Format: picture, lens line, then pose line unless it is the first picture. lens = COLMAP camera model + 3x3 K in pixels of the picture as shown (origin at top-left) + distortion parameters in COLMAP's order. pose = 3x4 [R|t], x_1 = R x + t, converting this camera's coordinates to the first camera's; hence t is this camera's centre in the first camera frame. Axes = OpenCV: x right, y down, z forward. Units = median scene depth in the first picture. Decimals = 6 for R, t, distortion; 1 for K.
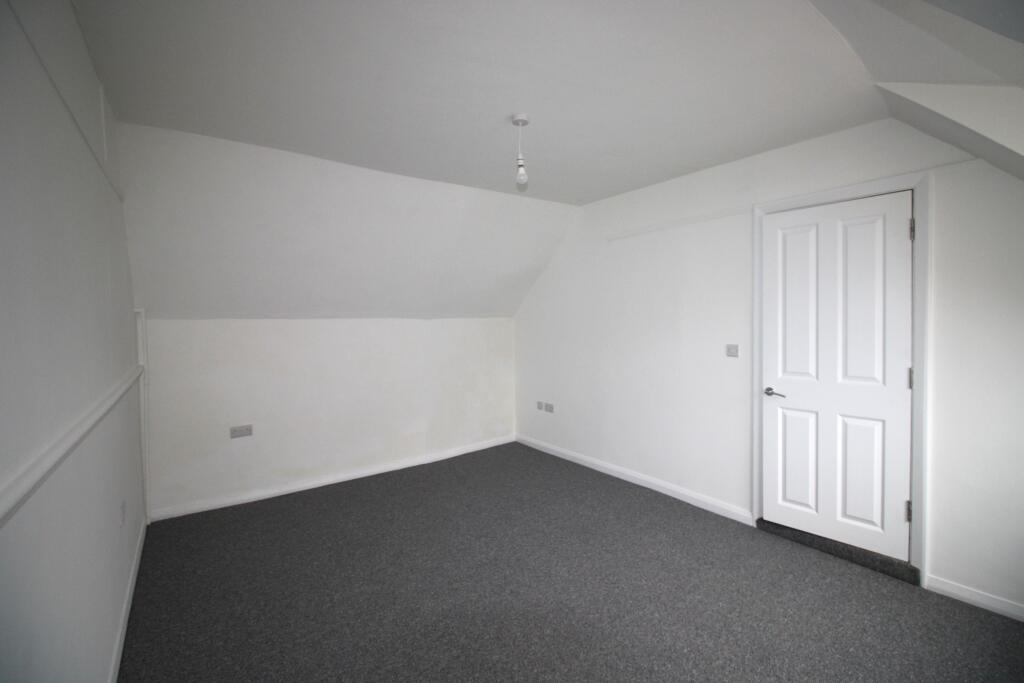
lens RADIAL K [[475.4, 0, 516.3], [0, 475.4, 329.9], [0, 0, 1]] dist [0.001223, -0.000266]
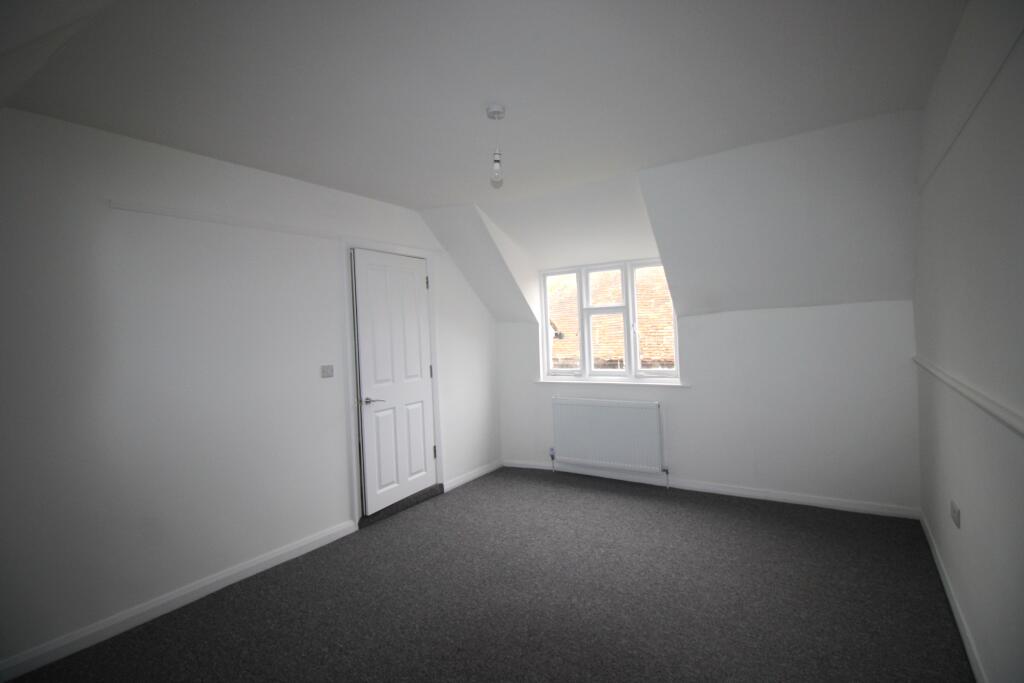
lens RADIAL K [[475.4, 0, 516.3], [0, 475.4, 329.9], [0, 0, 1]] dist [0.001223, -0.000266]
pose [[-0.333411, 0.022957, 0.942502, -0.792548], [0.067828, 0.997697, -0.000307, -0.020625], [-0.940338, 0.063826, -0.334200, 1.198992]]
